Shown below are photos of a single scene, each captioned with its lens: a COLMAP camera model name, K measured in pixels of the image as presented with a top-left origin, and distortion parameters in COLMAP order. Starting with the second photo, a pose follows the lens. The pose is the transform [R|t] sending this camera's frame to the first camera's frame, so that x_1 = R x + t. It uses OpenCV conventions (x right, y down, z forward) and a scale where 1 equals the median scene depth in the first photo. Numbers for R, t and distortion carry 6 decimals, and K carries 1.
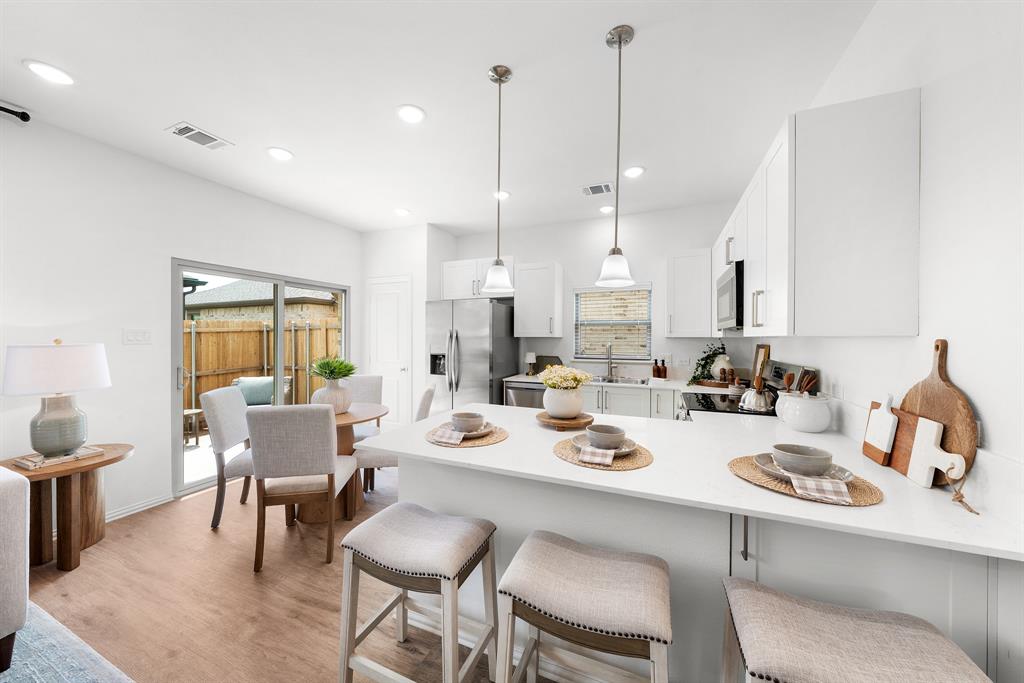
lens RADIAL K [[351.5, 0, 513.3], [0, 351.5, 338.9], [0, 0, 1]] dist [-0.001049, 0.000310]
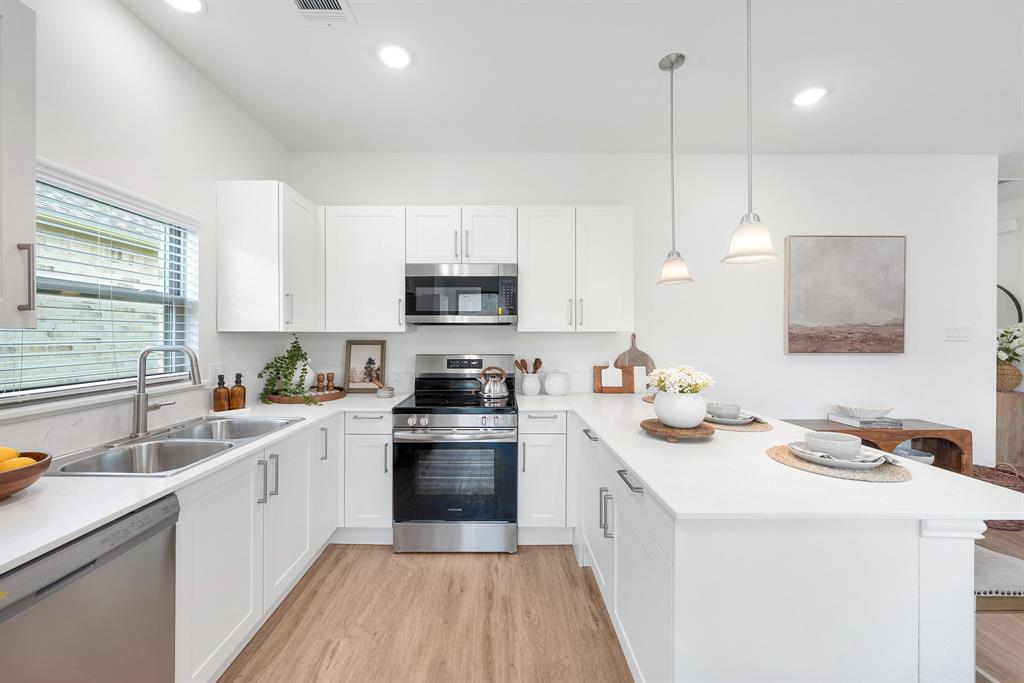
lens RADIAL K [[382.8, 0, 504.2], [0, 382.8, 335.5], [0, 0, 1]] dist [-0.001249, 0.000090]
pose [[-0.393416, -0.005070, 0.919347, -0.253268], [0.003791, 0.999967, 0.007137, -0.001281], [-0.919353, 0.006293, -0.393384, 0.823367]]
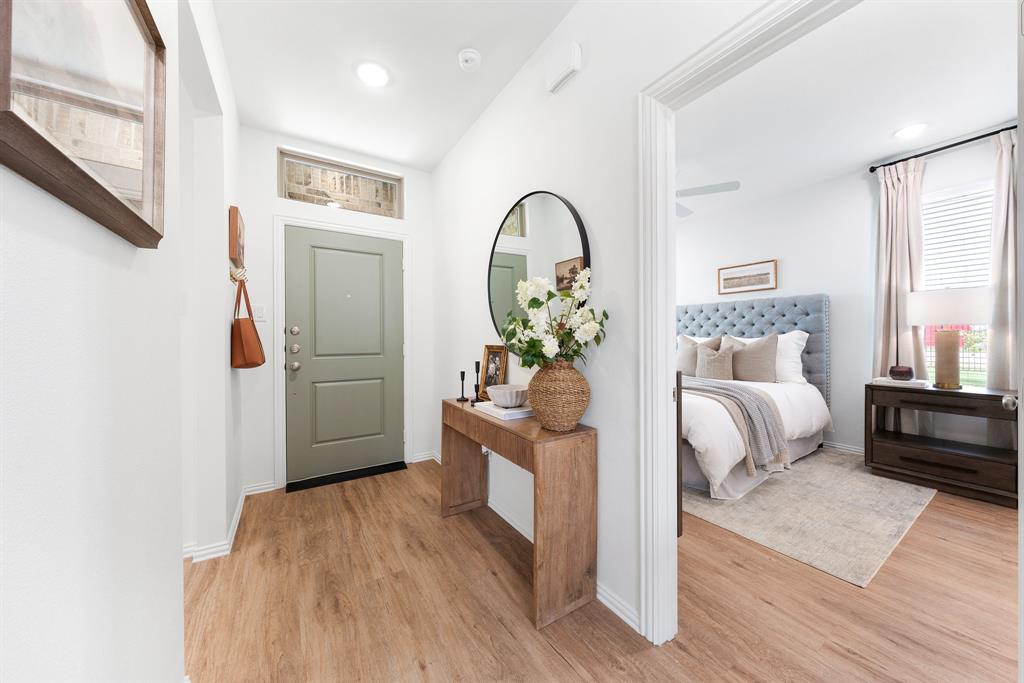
lens RADIAL K [[351.5, 0, 513.3], [0, 351.5, 338.9], [0, 0, 1]] dist [-0.001049, 0.000310]
pose [[-0.826092, 0.004014, 0.563521, -0.023244], [0.010573, 0.999909, 0.008377, 0.052045], [-0.563436, 0.012879, -0.826059, -0.434416]]
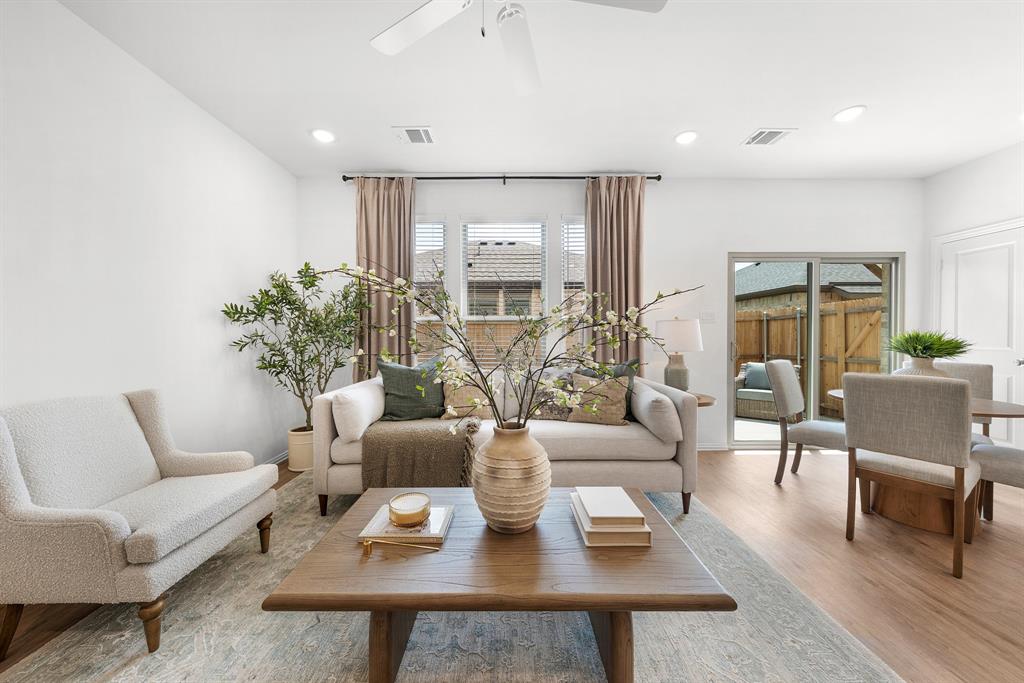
lens RADIAL K [[353.6, 0, 509.4], [0, 353.6, 338.5], [0, 0, 1]] dist [-0.000755, -0.000072]
pose [[0.394041, 0.004944, -0.919080, -0.102238], [-0.002911, 0.999987, 0.004131, 0.049152], [0.919088, 0.001048, 0.394050, -0.139292]]
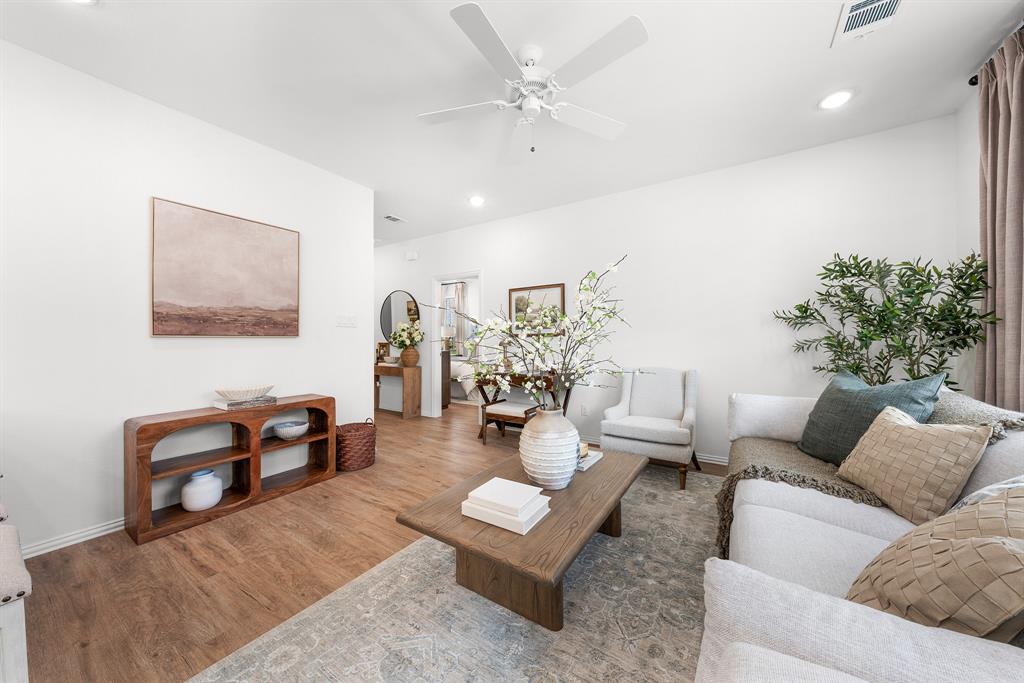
lens RADIAL K [[347.7, 0, 512.6], [0, 347.7, 338.2], [0, 0, 1]] dist [-0.000317, -0.000110]
pose [[-0.985223, 0.002489, 0.171256, -0.469294], [0.003062, 0.999991, 0.003081, 0.045300], [-0.171247, 0.003560, -0.985222, 0.477438]]
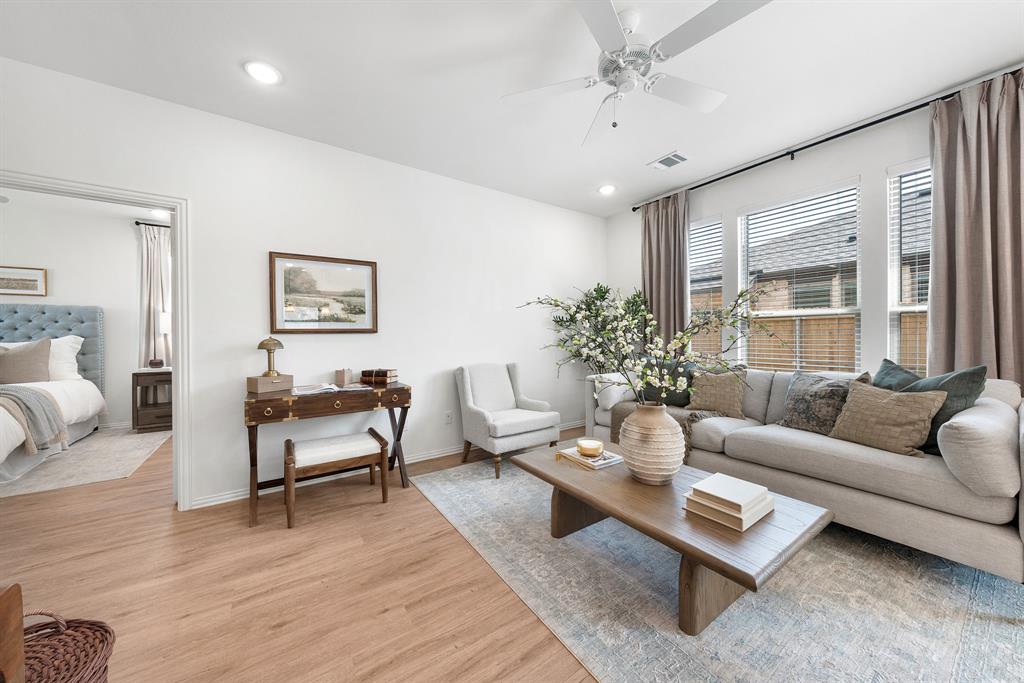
lens RADIAL K [[351.5, 0, 513.3], [0, 351.5, 338.9], [0, 0, 1]] dist [-0.001049, 0.000310]
pose [[-0.540038, 0.007656, -0.841606, 0.056635], [0.001972, 0.999967, 0.007831, 0.050307], [0.841638, 0.002570, -0.540035, 0.106554]]
